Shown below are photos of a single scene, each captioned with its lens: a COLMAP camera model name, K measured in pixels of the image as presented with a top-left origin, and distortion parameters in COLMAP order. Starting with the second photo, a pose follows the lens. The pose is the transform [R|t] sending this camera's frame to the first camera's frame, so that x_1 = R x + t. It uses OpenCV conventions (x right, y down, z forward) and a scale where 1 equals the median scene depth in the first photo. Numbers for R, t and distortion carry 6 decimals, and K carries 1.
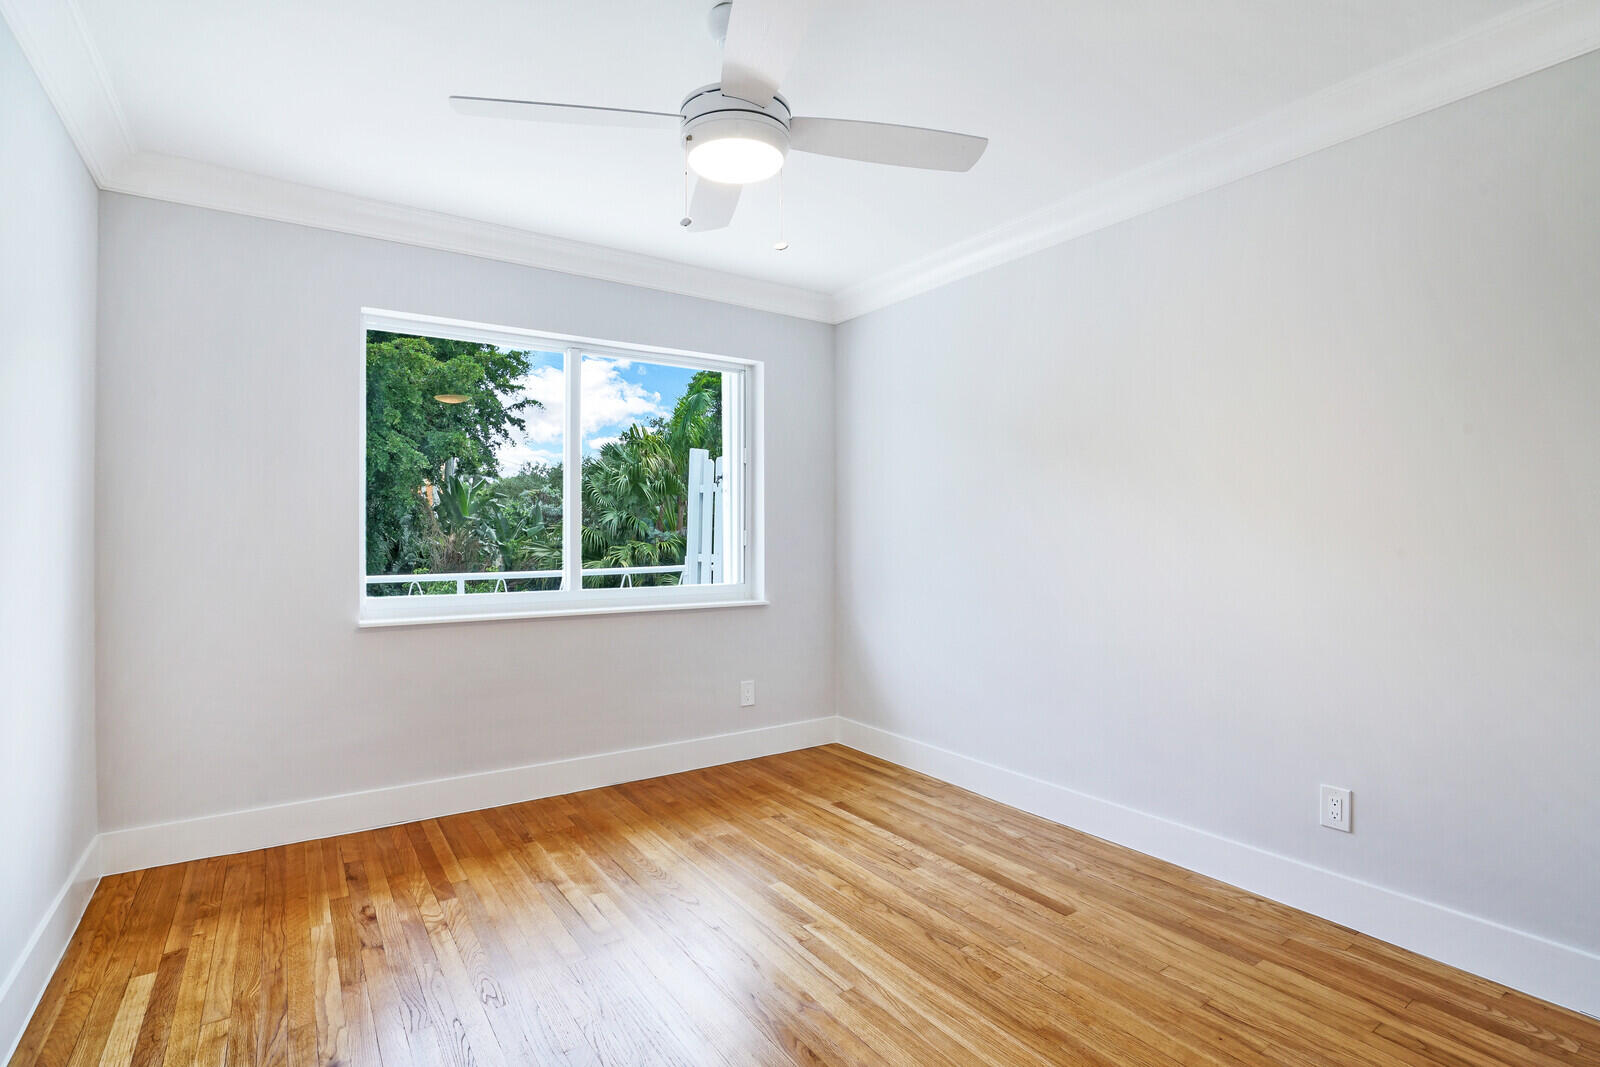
lens RADIAL K [[784.6, 0, 800.0], [0, 784.6, 533.5], [0, 0, 1]] dist [-0.068571, 0.034382]
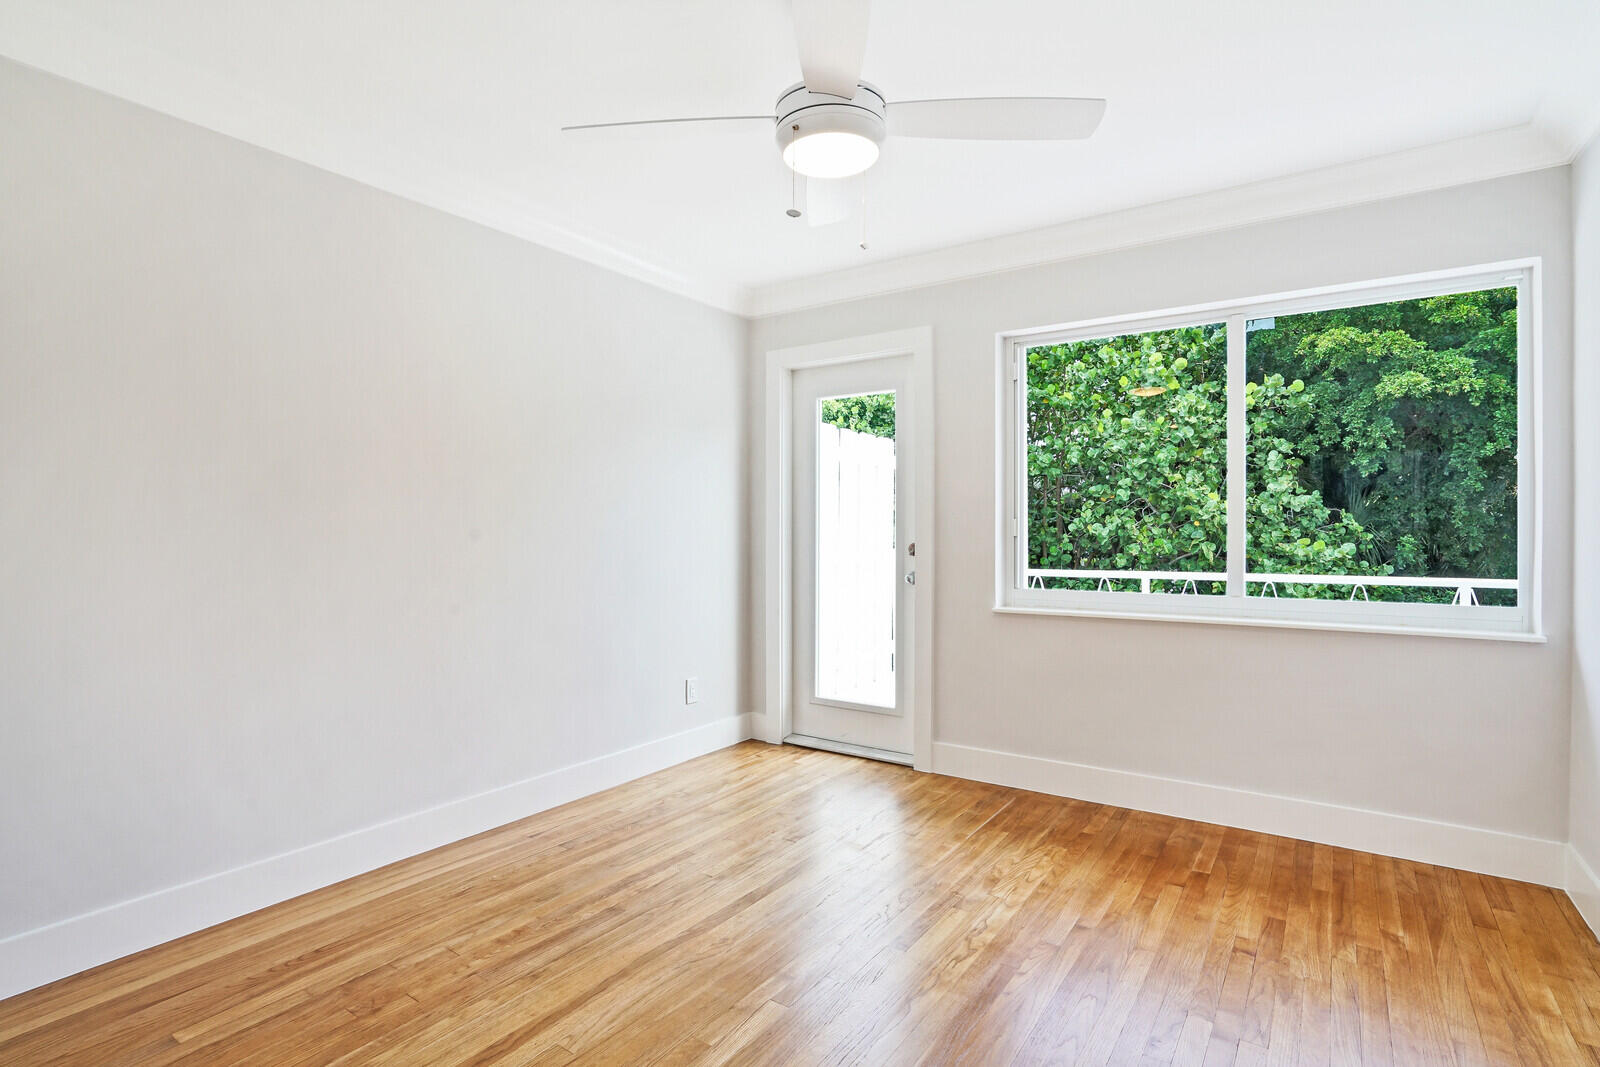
lens RADIAL K [[784.6, 0, 800.0], [0, 784.6, 533.5], [0, 0, 1]] dist [-0.068571, 0.034382]
pose [[0.388416, 0.000948, -0.921484, 0.353266], [0.000848, 0.999999, 0.001387, 0.000790], [0.921484, -0.001320, 0.388414, 0.245597]]
